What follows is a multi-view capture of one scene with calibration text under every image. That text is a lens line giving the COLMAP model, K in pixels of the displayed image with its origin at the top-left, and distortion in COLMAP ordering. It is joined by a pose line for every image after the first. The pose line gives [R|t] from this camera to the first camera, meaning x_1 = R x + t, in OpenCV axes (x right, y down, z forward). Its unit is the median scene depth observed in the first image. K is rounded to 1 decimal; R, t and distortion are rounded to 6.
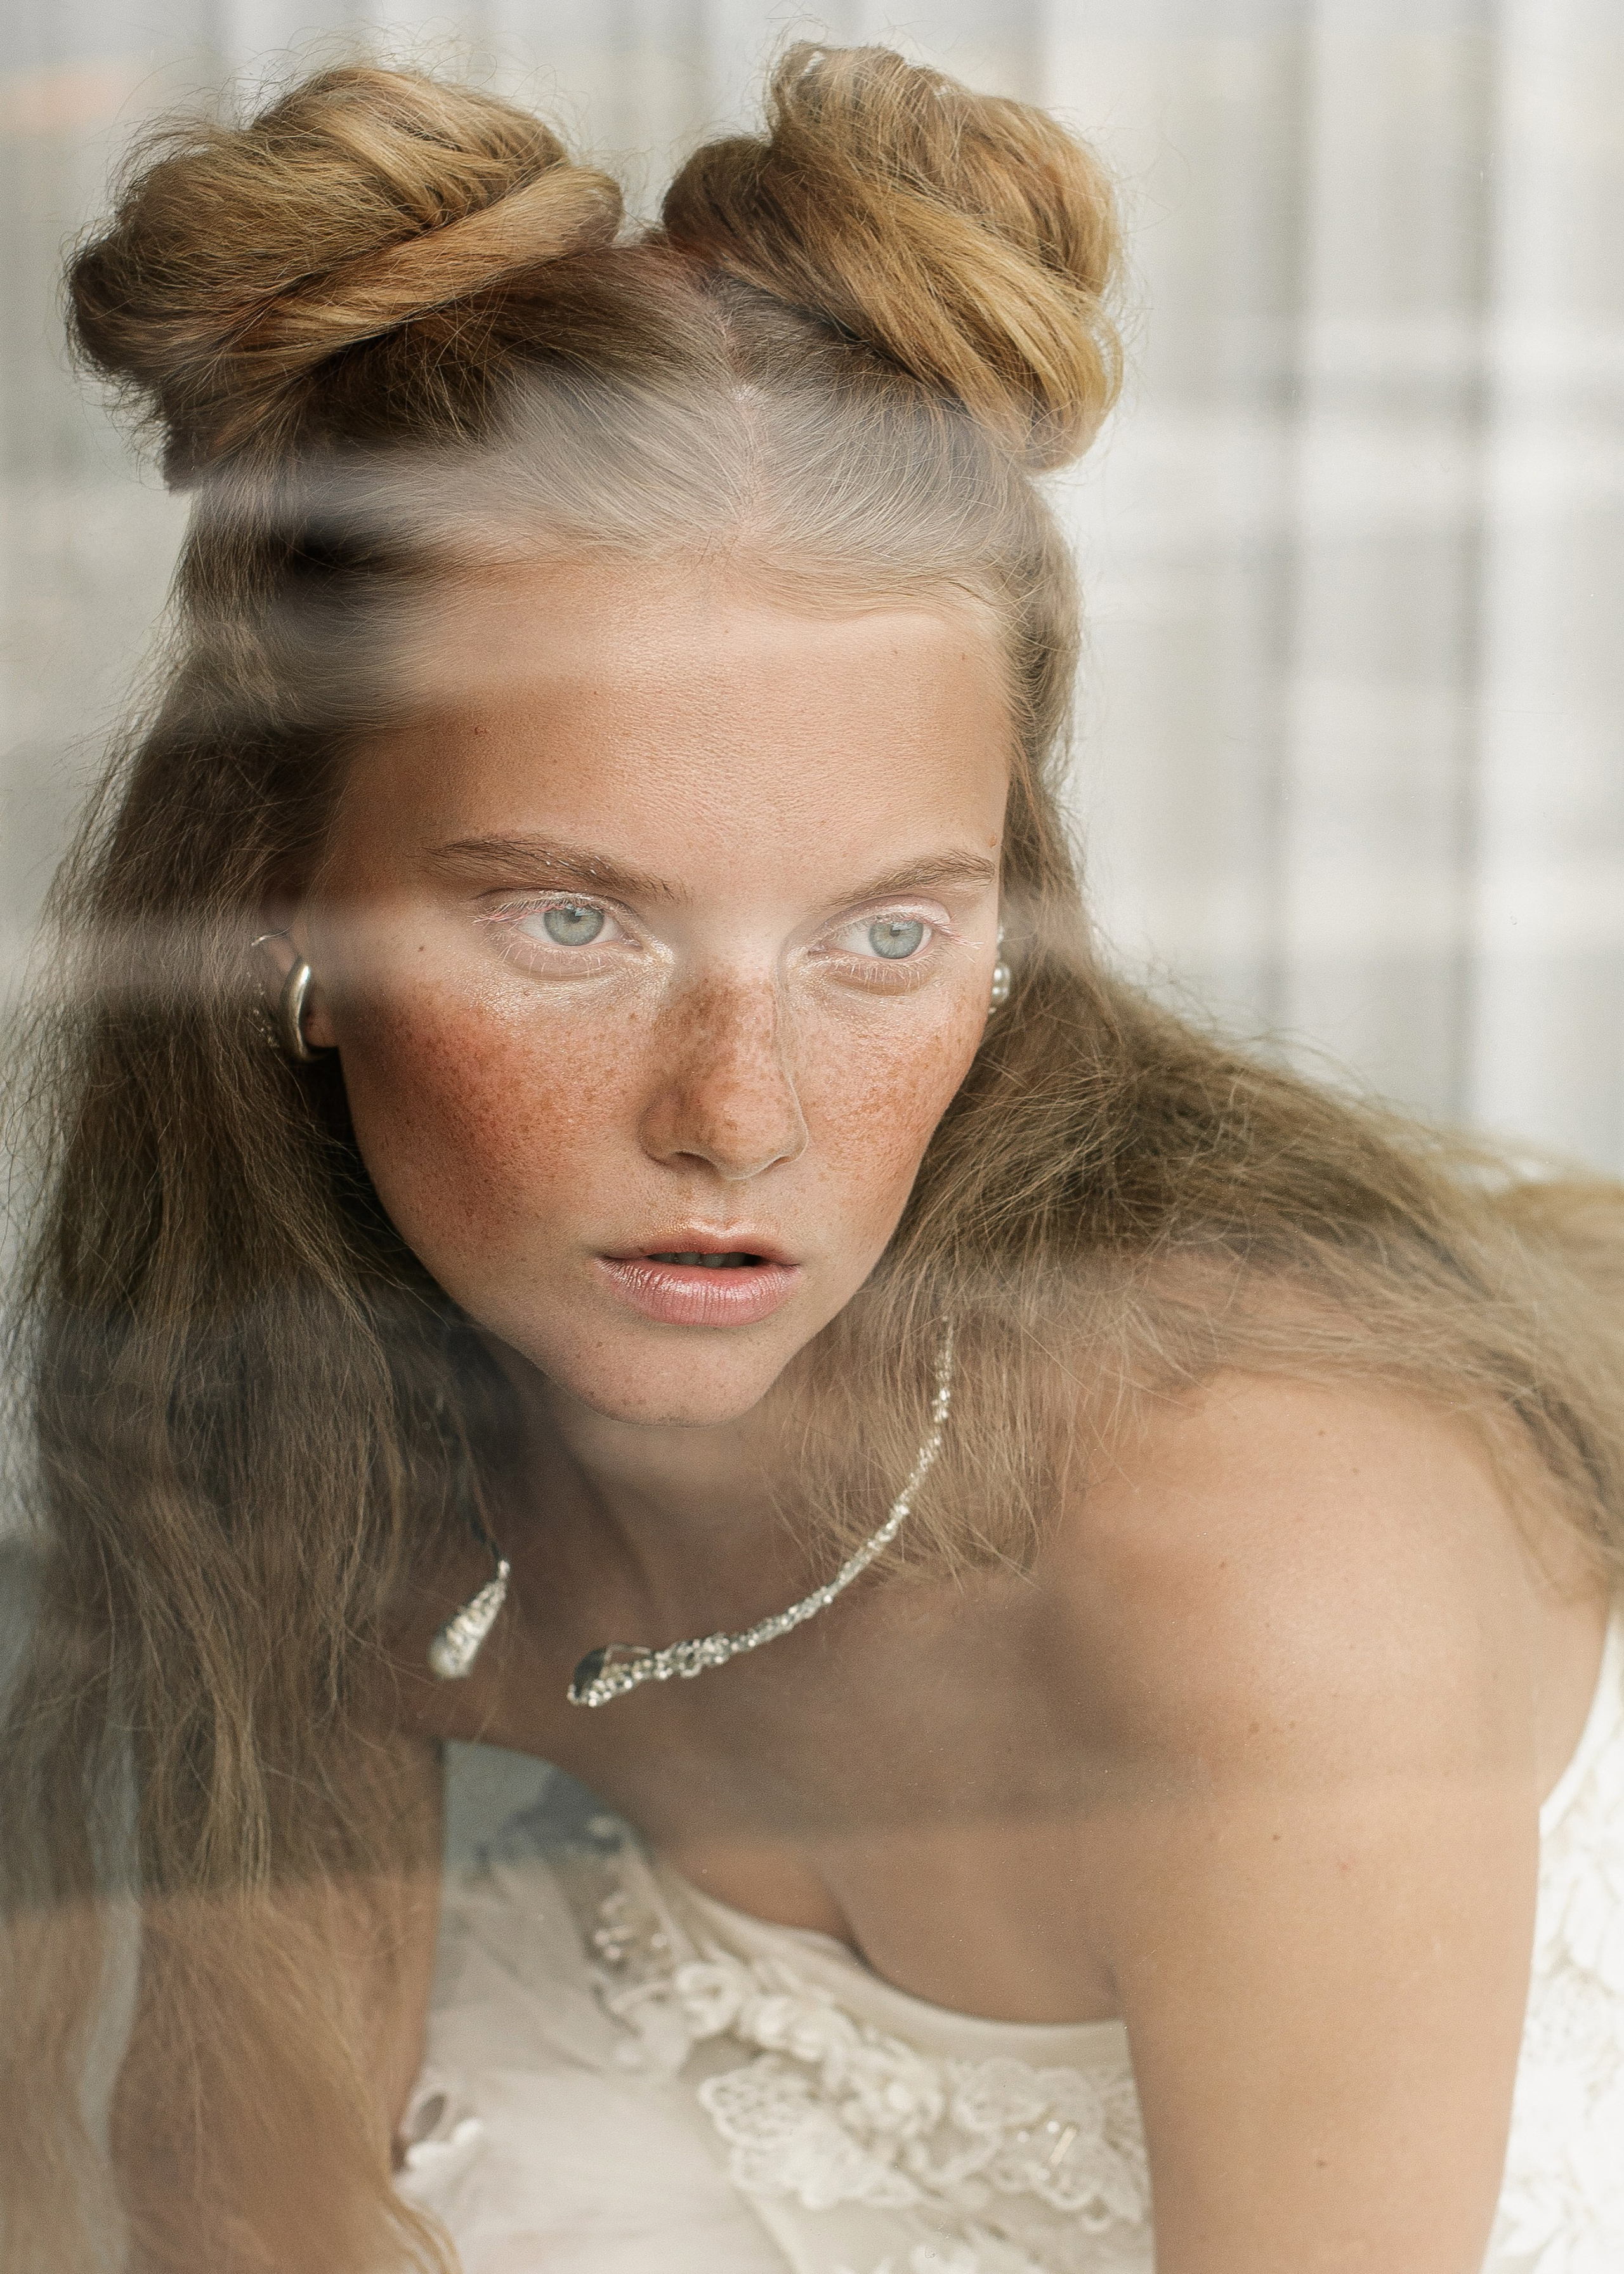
lens RADIAL K [[3368.9, 0, 806.9], [0, 3368.9, 1140.6], [0, 0, 1]] dist [-0.216393, 0.000000]
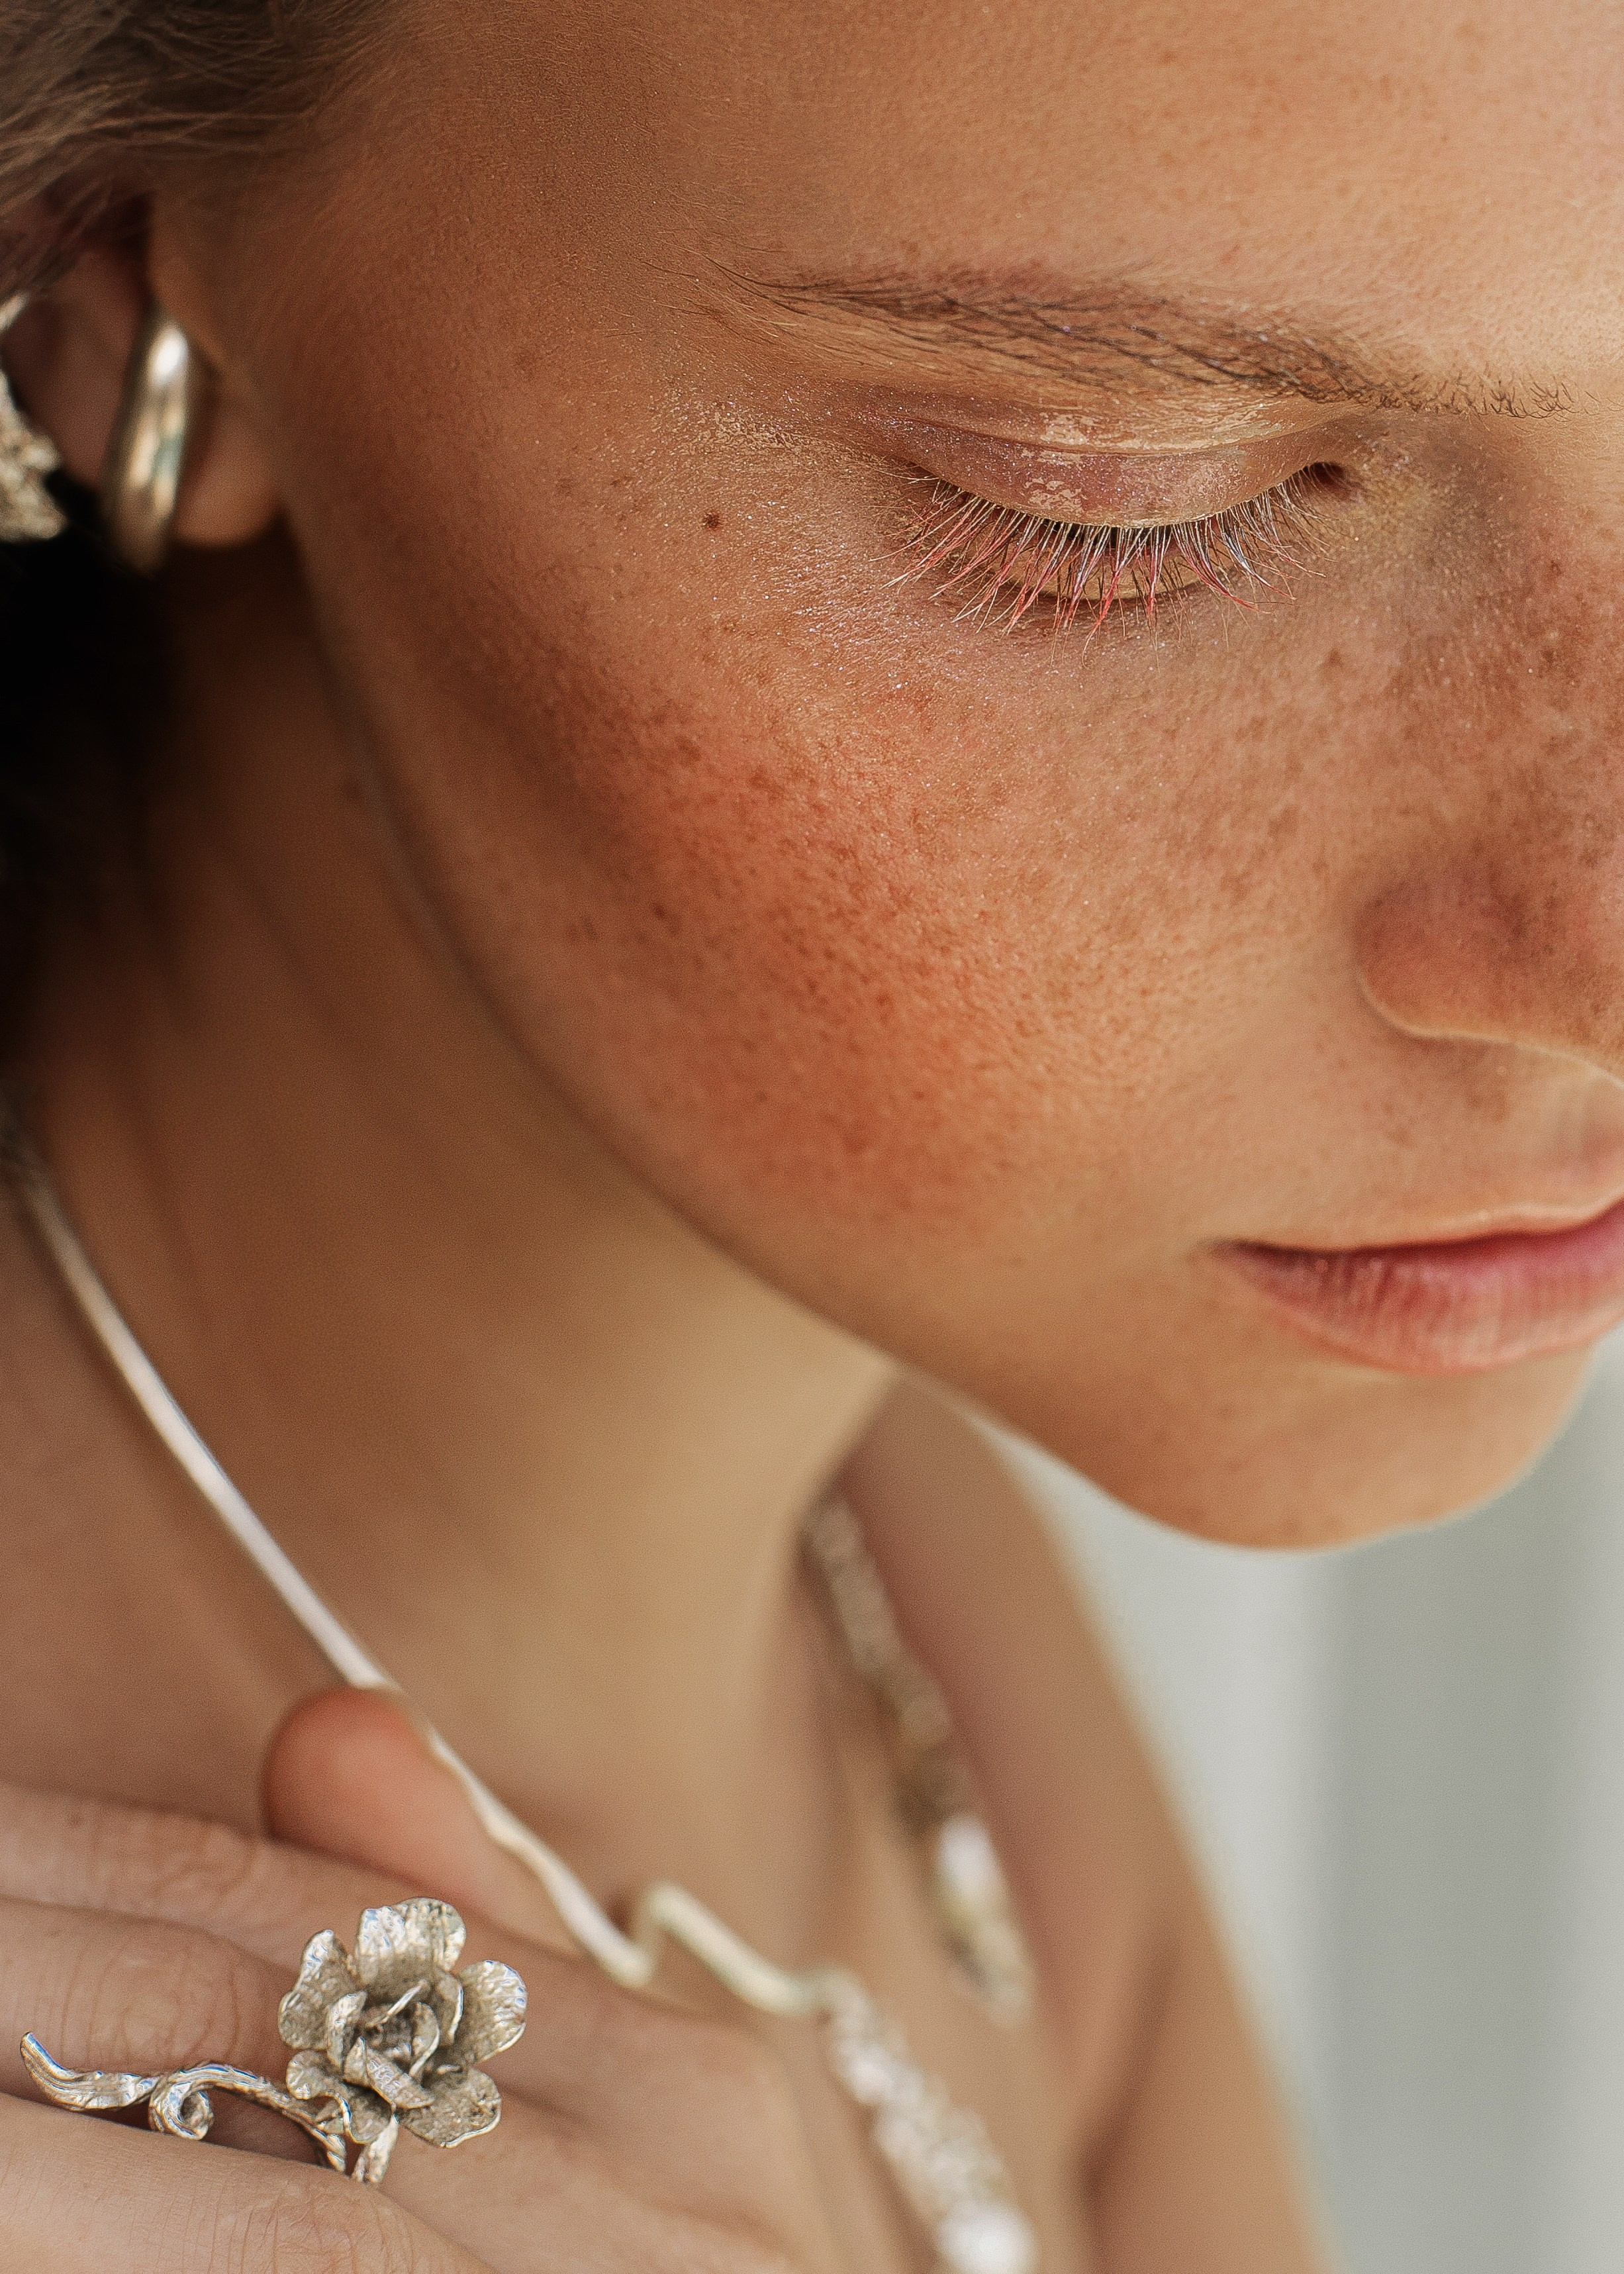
lens RADIAL K [[3368.8, 0, 810.8], [0, 3368.8, 1137.4], [0, 0, 1]] dist [-0.216393, 0.000000]
pose [[0.959377, -0.170002, 0.225157, -0.193781], [0.034147, 0.862168, 0.505471, -0.174344], [-0.280054, -0.477248, 0.832949, 0.696352]]
